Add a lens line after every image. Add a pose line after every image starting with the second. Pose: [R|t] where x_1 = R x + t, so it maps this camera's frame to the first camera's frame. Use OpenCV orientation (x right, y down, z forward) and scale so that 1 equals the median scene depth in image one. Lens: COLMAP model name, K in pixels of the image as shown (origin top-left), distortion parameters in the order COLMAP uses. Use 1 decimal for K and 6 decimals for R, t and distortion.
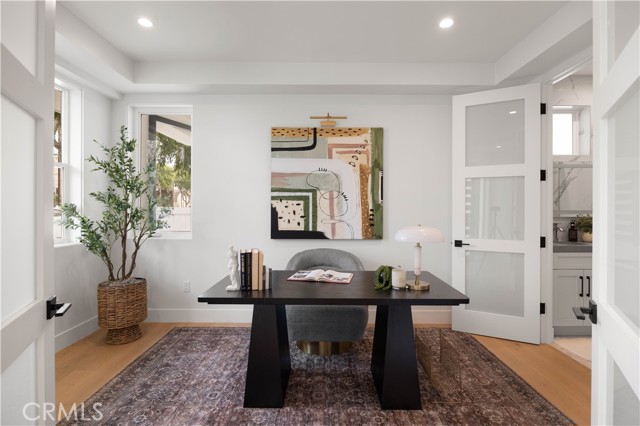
lens RADIAL K [[324.1, 0, 323.5], [0, 324.1, 209.0], [0, 0, 1]] dist [-0.005897, -0.000884]
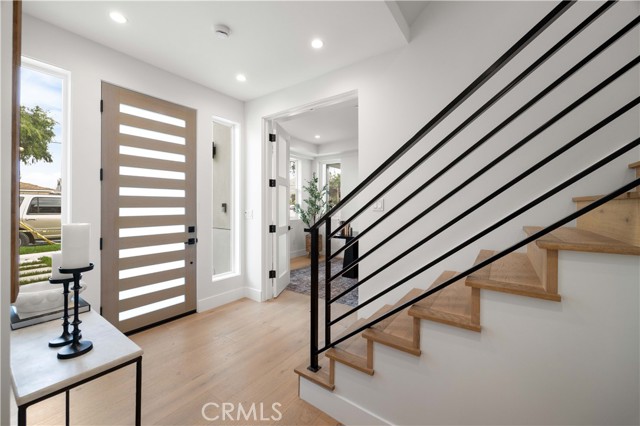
lens RADIAL K [[250.9, 0, 319.0], [0, 250.9, 208.2], [0, 0, 1]] dist [-0.000279, 0.000033]
pose [[0.816019, -0.005190, -0.578002, 0.540767], [0.007488, 0.999971, 0.001592, 0.015773], [0.577977, -0.005627, 0.816034, -0.573836]]
